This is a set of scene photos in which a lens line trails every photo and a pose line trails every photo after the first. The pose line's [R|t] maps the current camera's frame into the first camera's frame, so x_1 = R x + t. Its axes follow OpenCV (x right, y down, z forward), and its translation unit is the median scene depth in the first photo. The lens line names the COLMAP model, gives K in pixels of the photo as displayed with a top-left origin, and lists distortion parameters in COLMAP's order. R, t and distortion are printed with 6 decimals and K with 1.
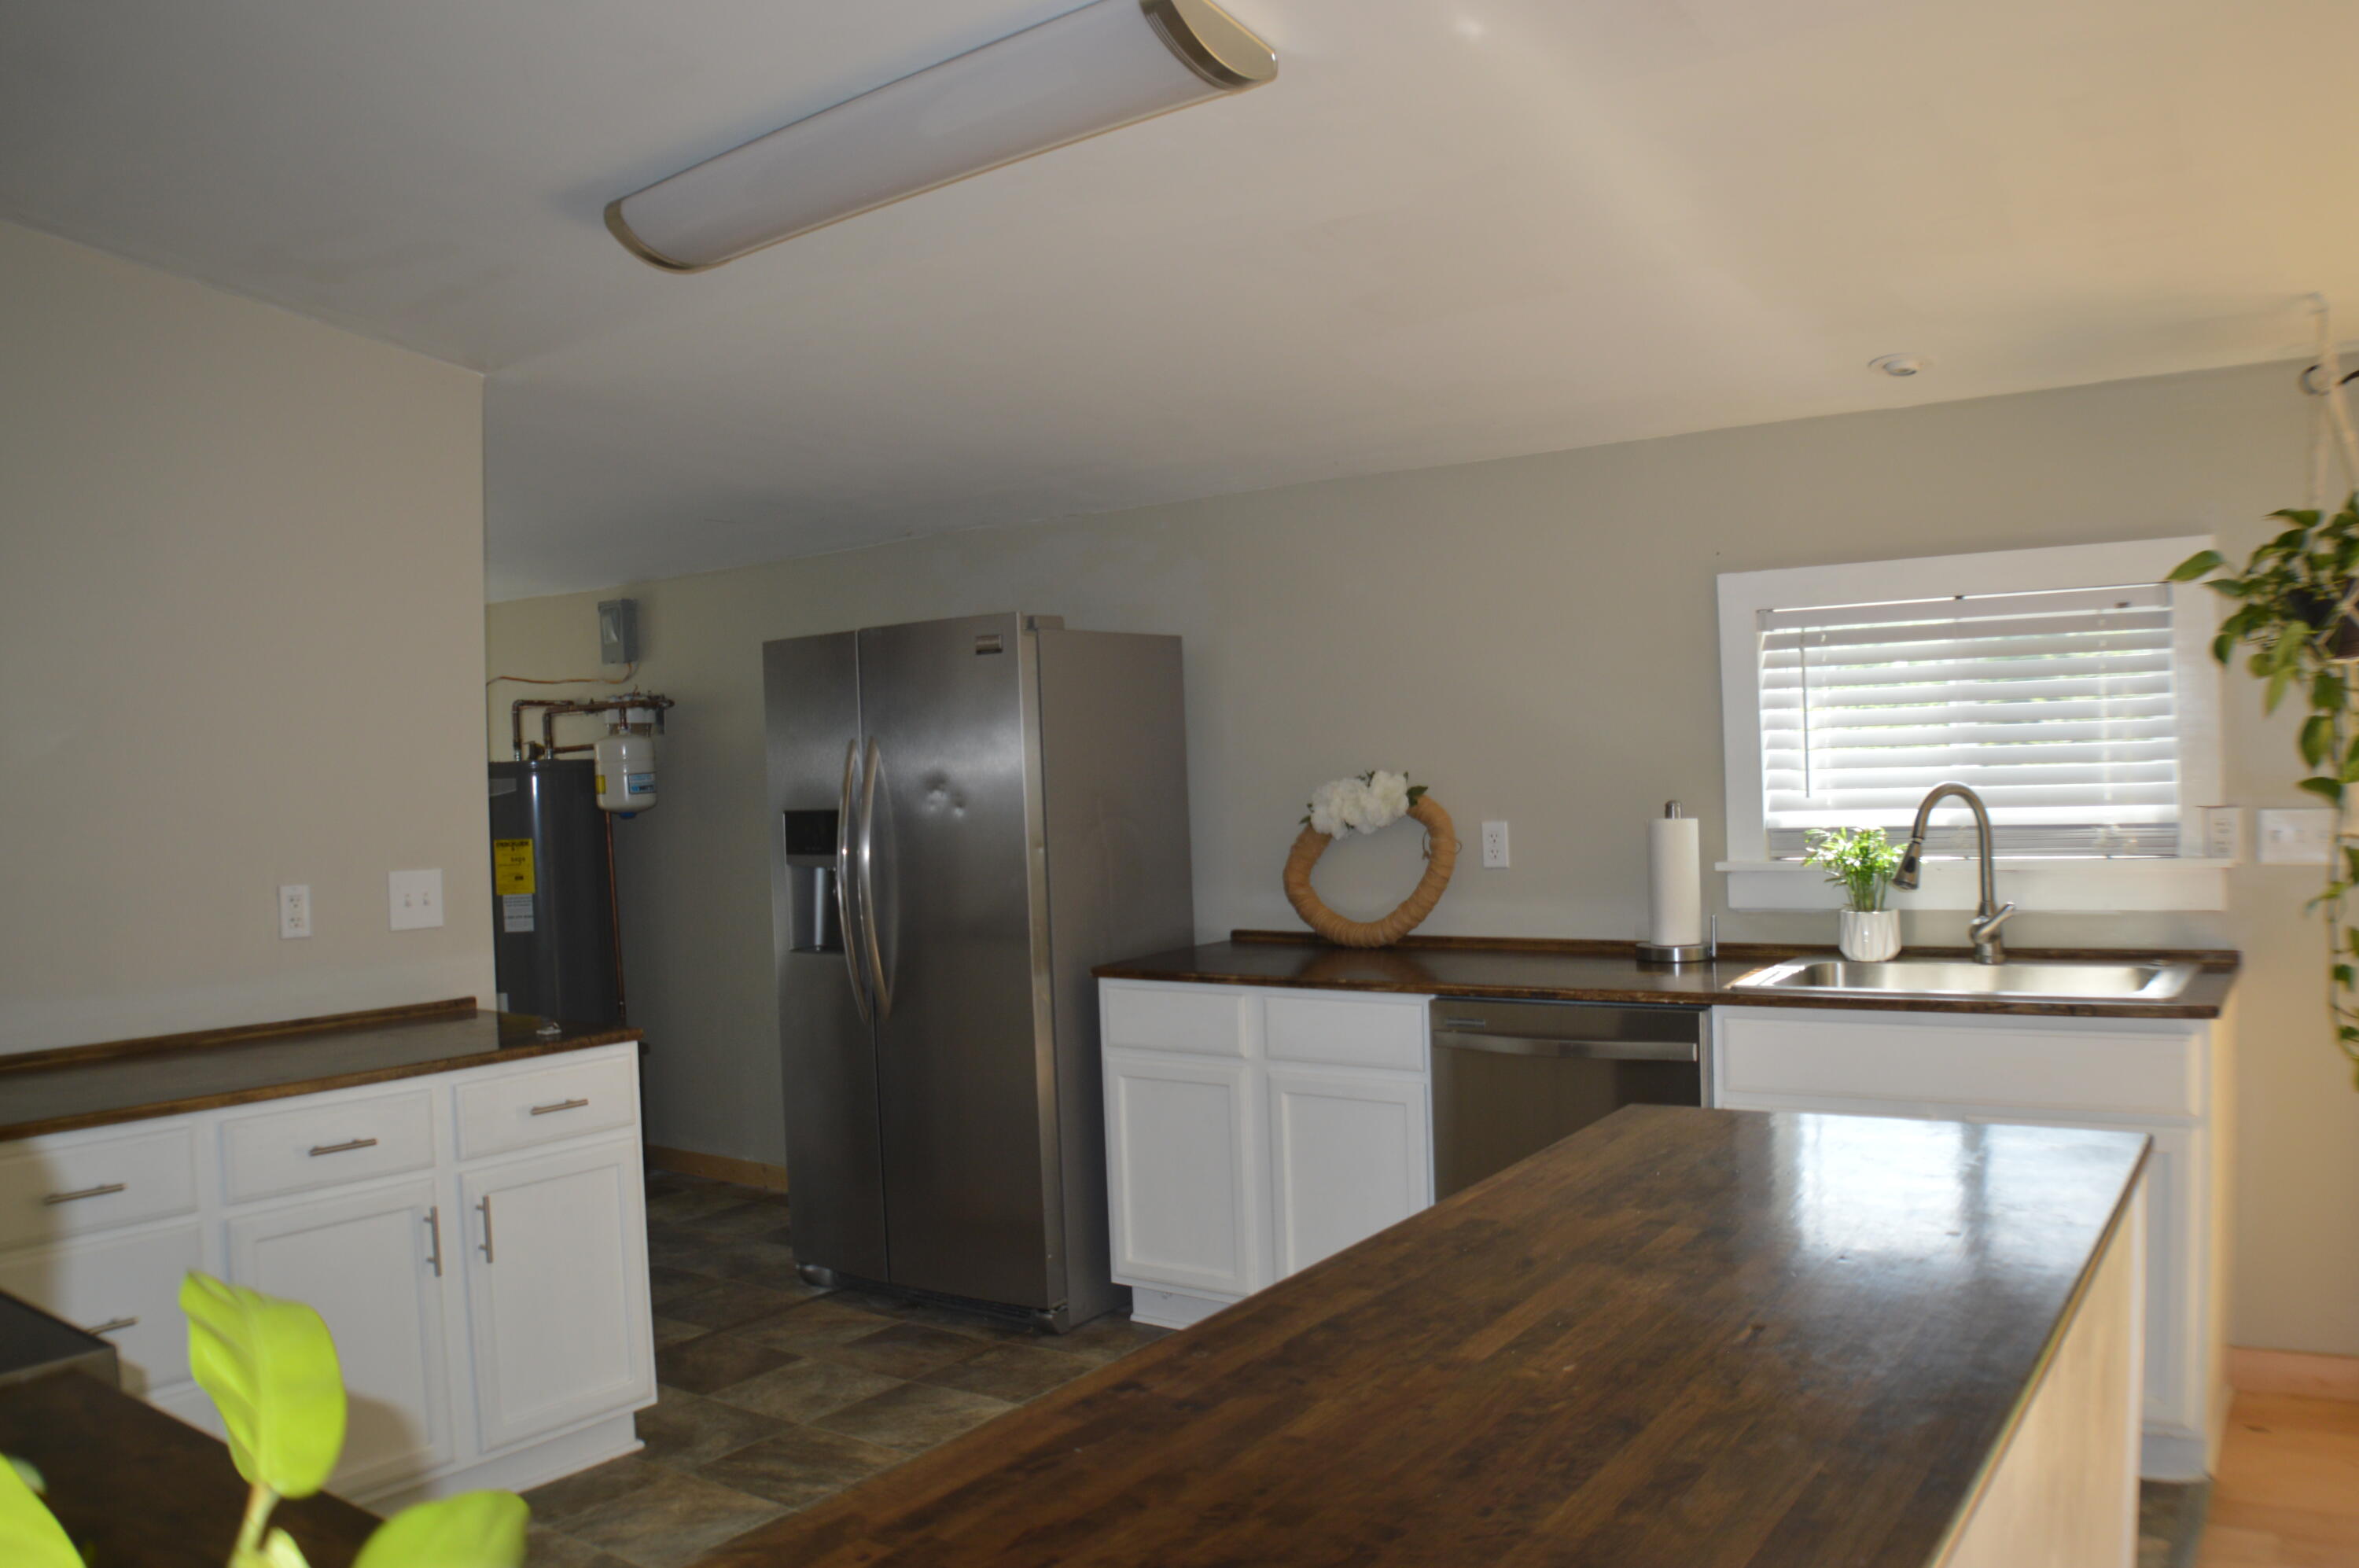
lens RADIAL K [[1786.5, 0, 1182.2], [0, 1786.5, 769.2], [0, 0, 1]] dist [-0.165472, 0.038931]
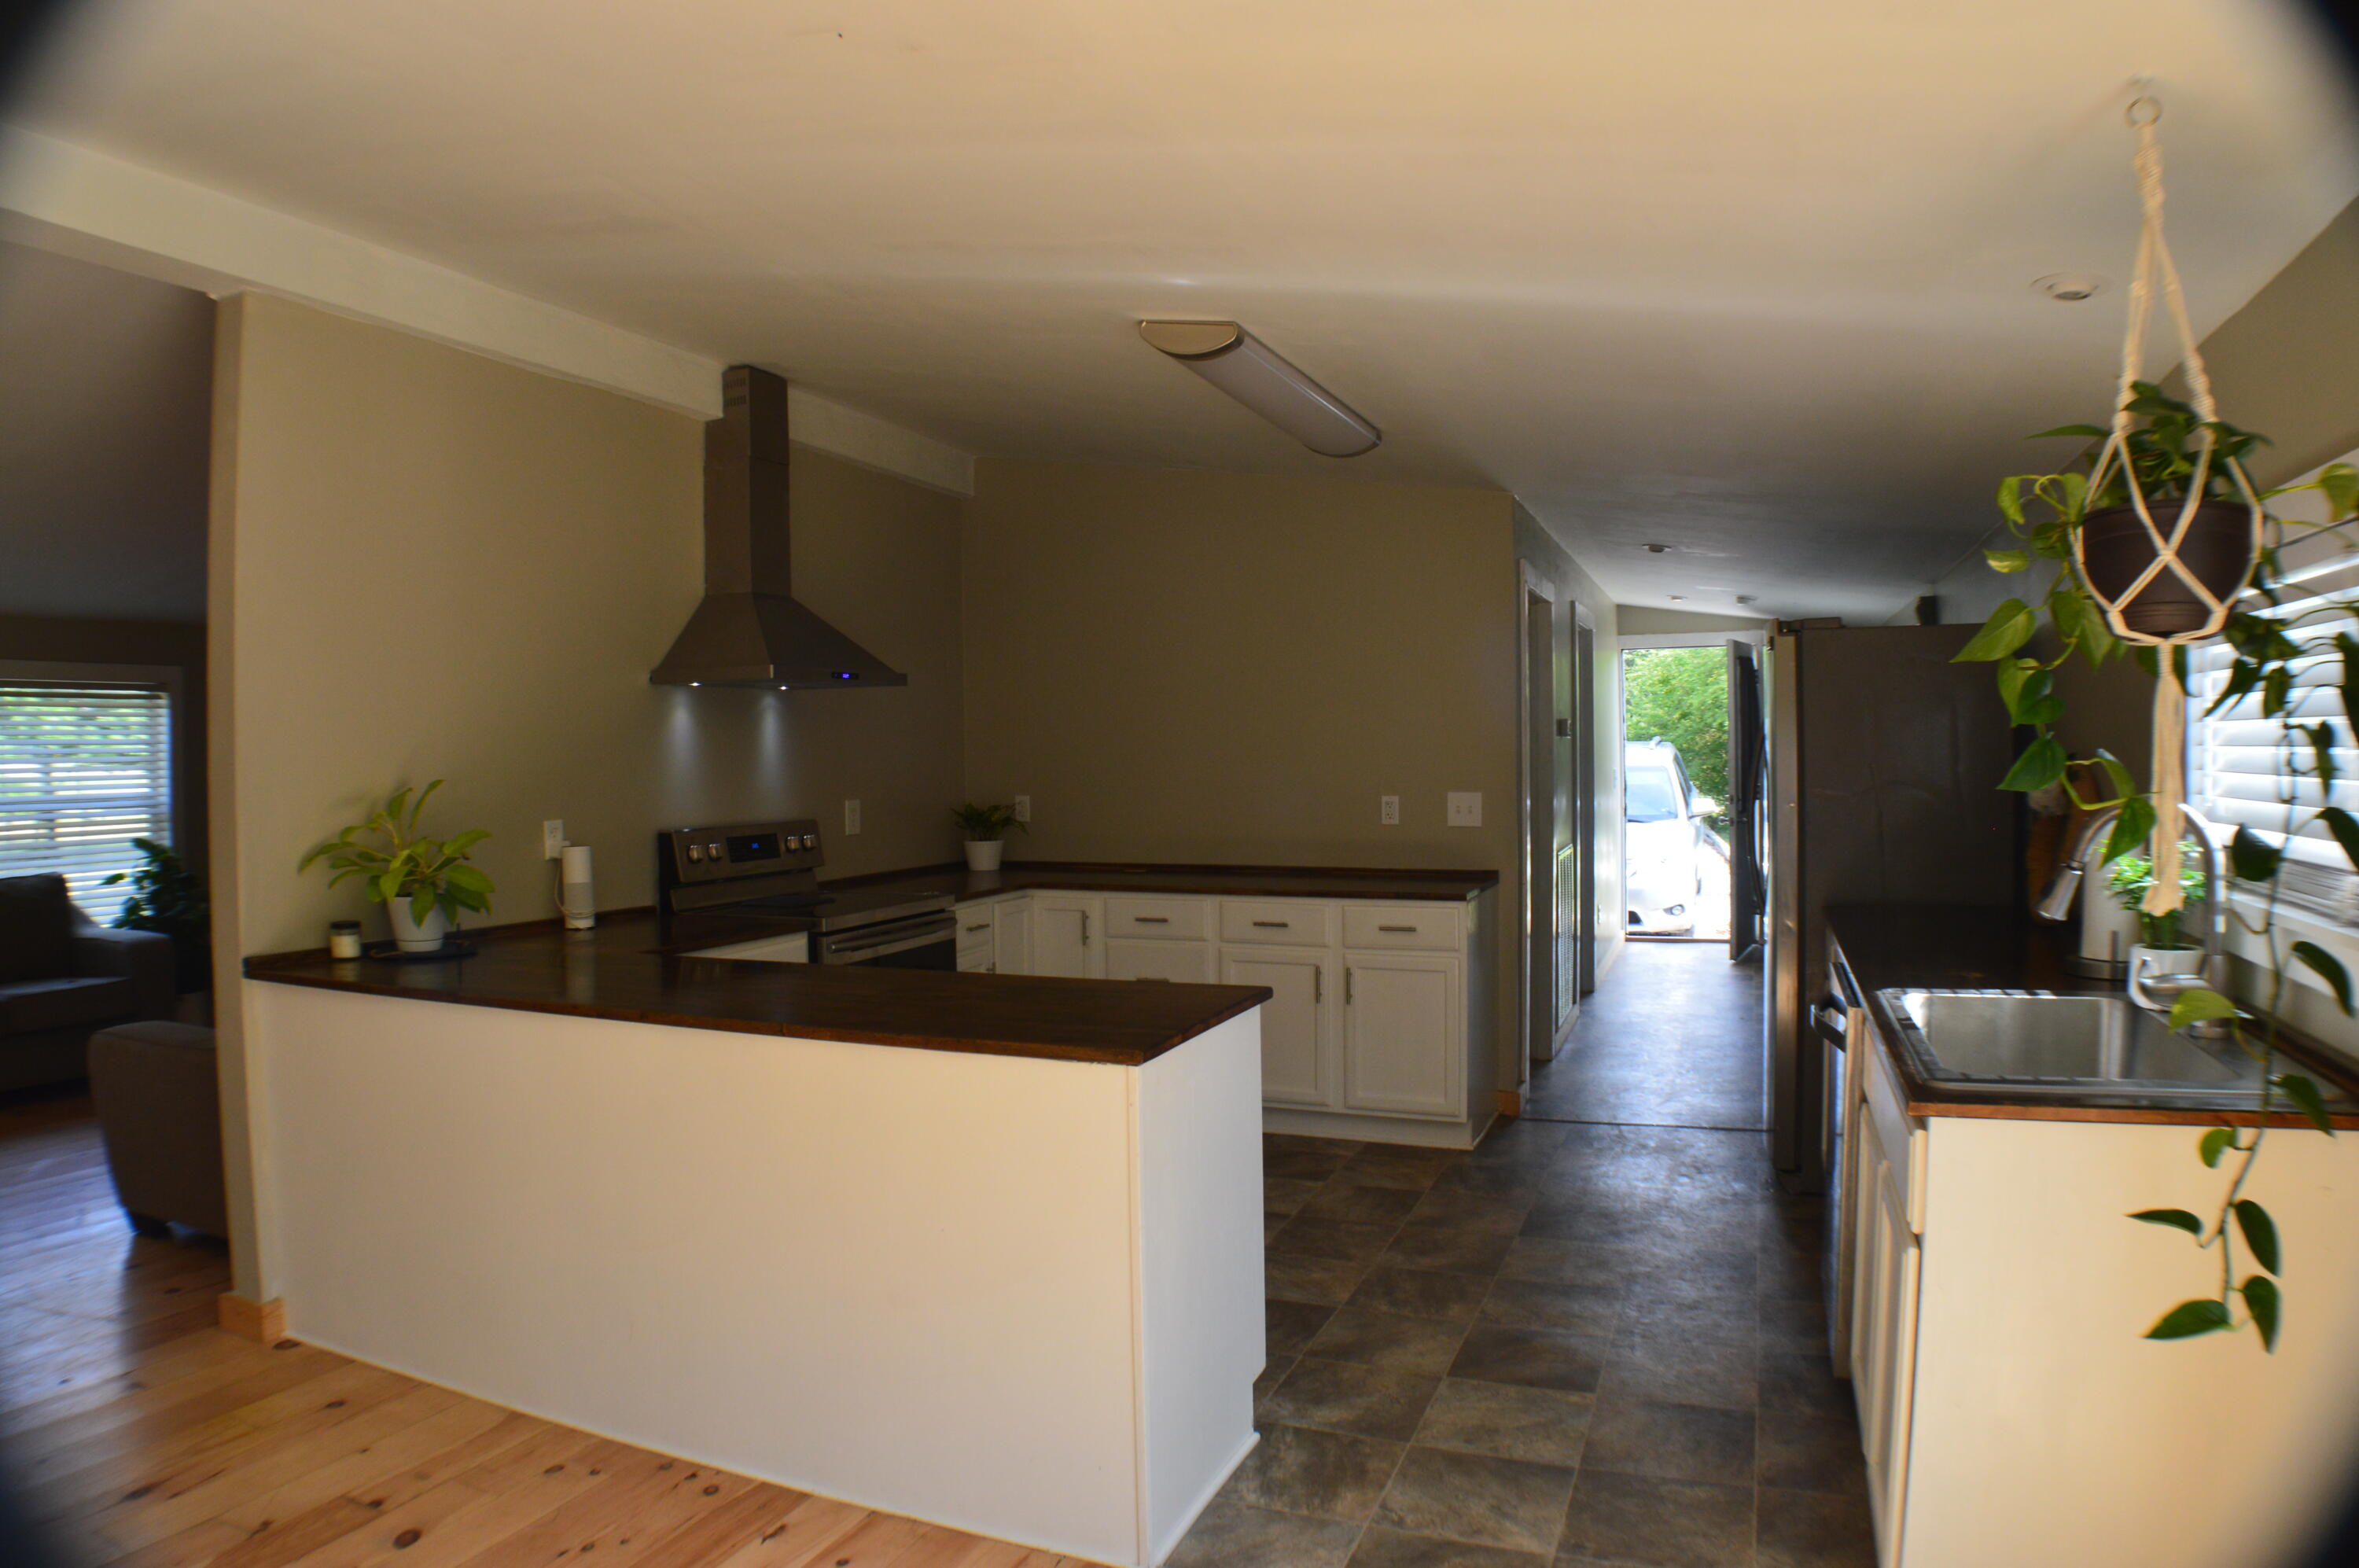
lens RADIAL K [[1431.9, 0, 1172.6], [0, 1431.9, 769.3], [0, 0, 1]] dist [-0.161430, 0.039324]
pose [[0.224879, 0.044533, -0.973369, 0.830018], [0.000882, 0.998945, 0.045907, -0.028389], [0.974386, -0.011182, 0.224602, 0.385488]]
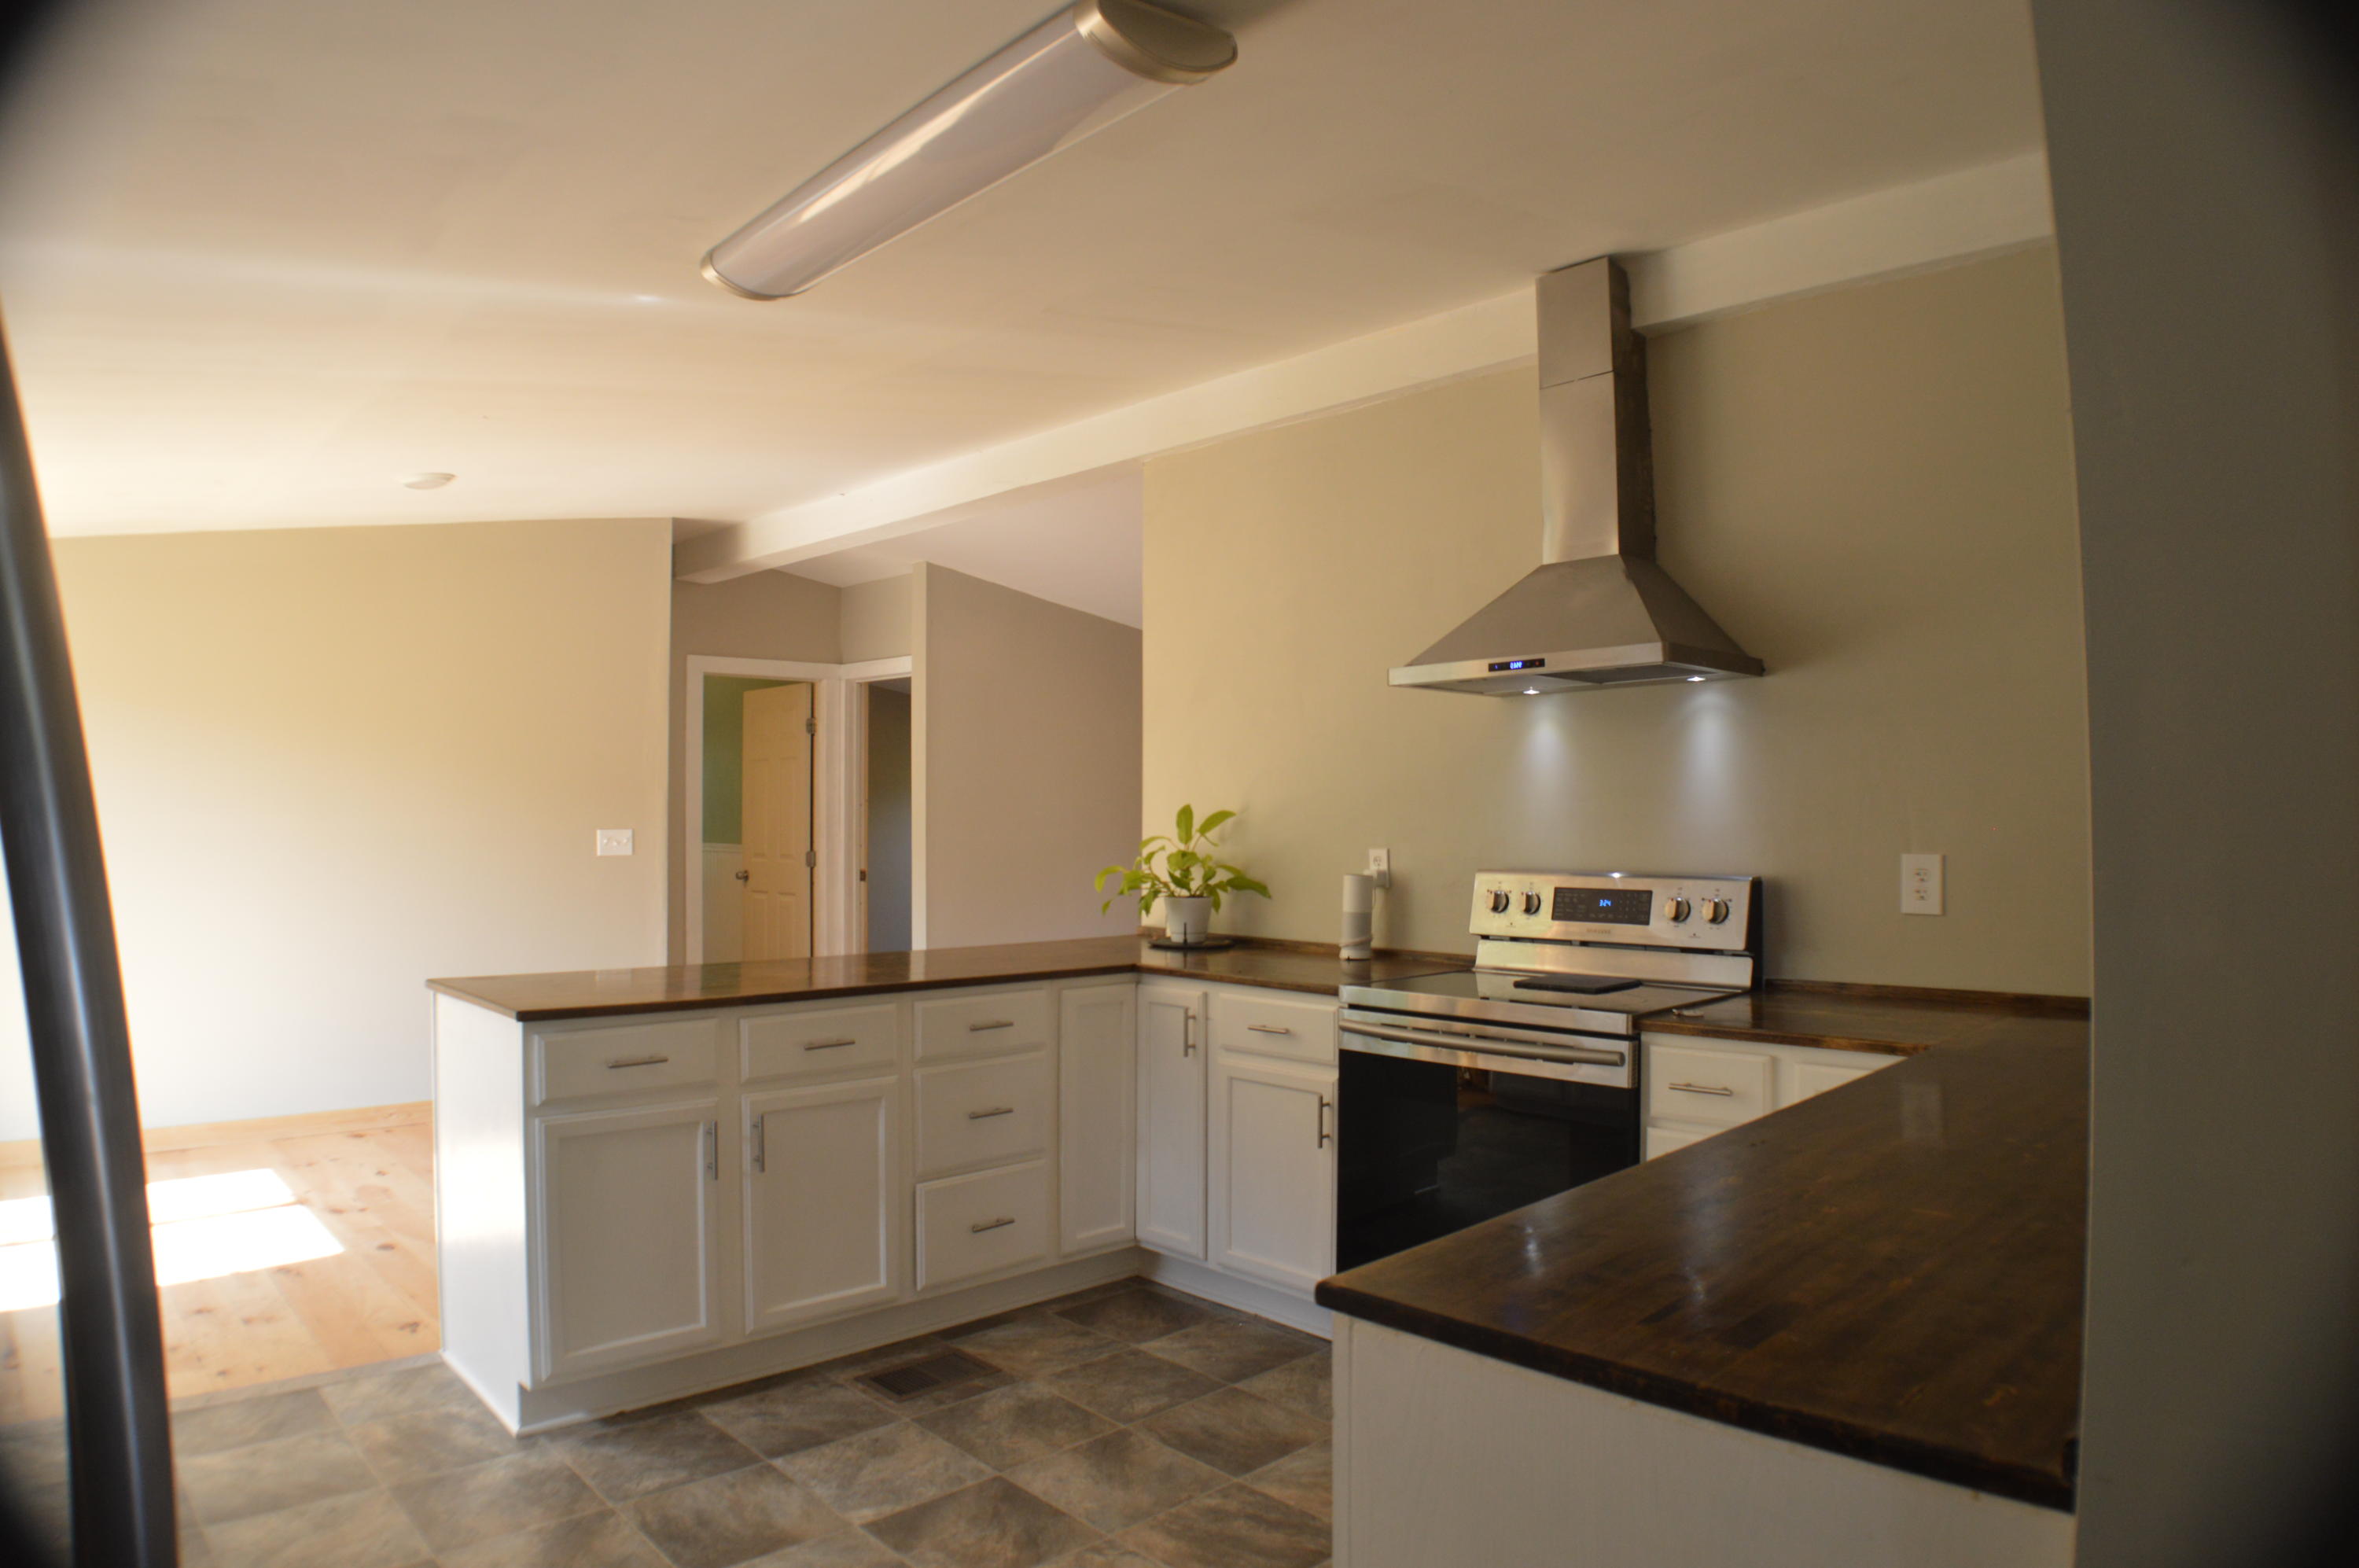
lens RADIAL K [[1431.9, 0, 1172.6], [0, 1431.9, 769.3], [0, 0, 1]] dist [-0.161430, 0.039324]
pose [[-0.982662, 0.040664, 0.180890, -0.295905], [0.034536, 0.998722, -0.036899, 0.030013], [-0.182159, -0.030012, -0.982811, 1.210171]]
